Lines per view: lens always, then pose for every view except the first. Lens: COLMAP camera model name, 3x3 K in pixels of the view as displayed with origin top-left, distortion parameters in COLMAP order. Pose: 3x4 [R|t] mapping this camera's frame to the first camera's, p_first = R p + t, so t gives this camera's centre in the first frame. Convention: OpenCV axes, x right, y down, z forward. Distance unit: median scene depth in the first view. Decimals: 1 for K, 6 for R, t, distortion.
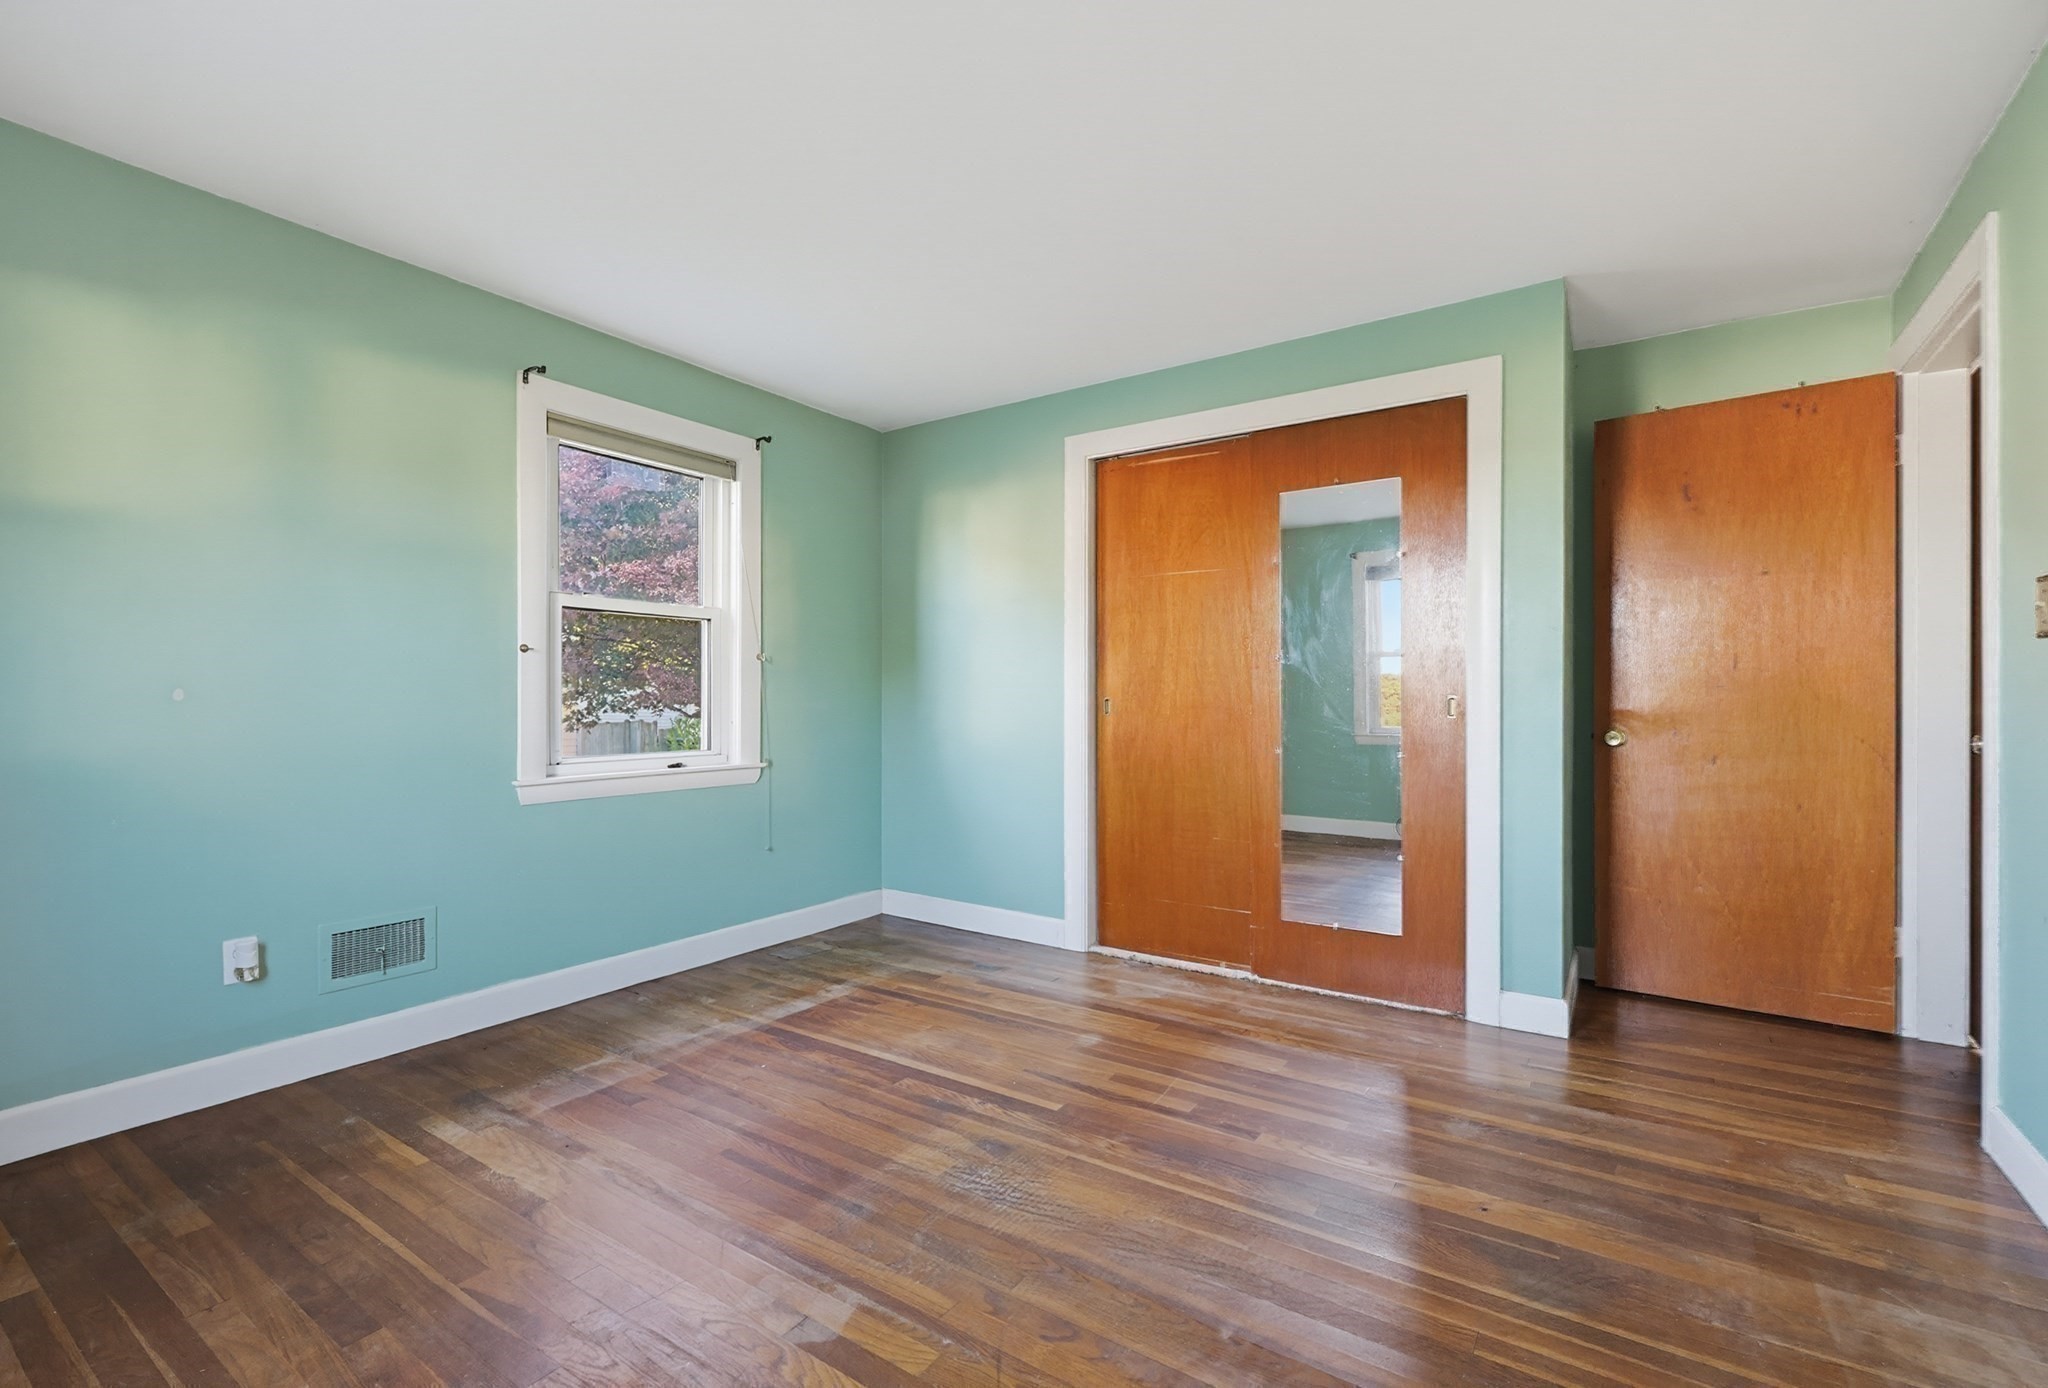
lens RADIAL K [[904.2, 0, 1034.8], [0, 904.2, 701.3], [0, 0, 1]] dist [-0.001414, -0.000101]
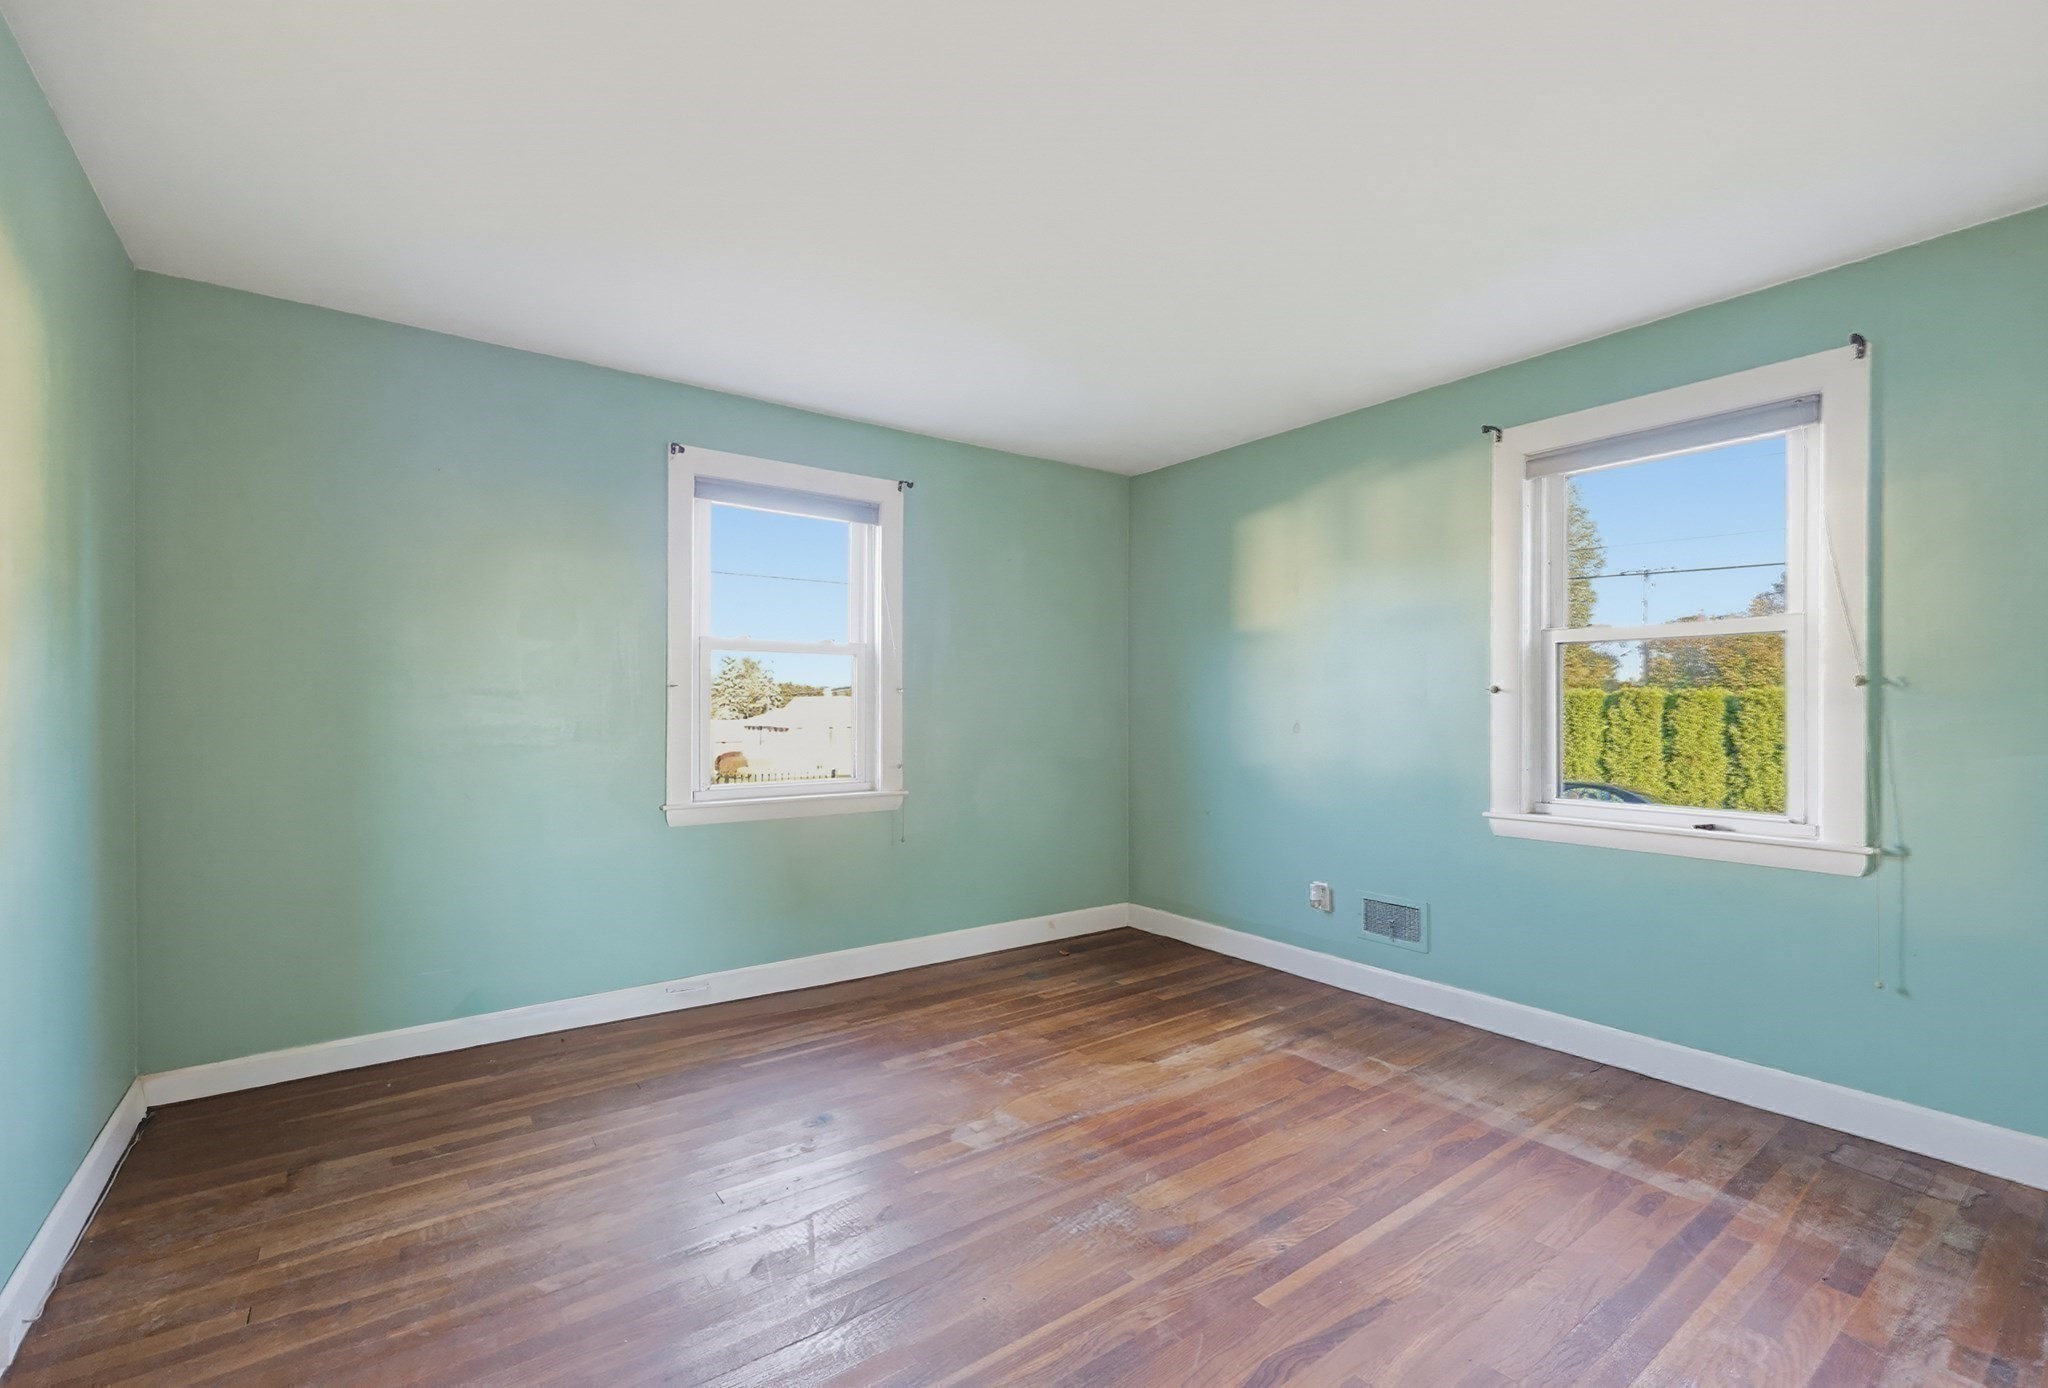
lens RADIAL K [[904.2, 0, 1030.6], [0, 904.2, 701.2], [0, 0, 1]] dist [-0.001414, -0.000101]
pose [[-0.345226, -0.003577, -0.938513, 0.651992], [-0.000043, 0.999993, -0.003796, -0.041929], [0.938520, -0.001271, -0.345223, 0.874745]]
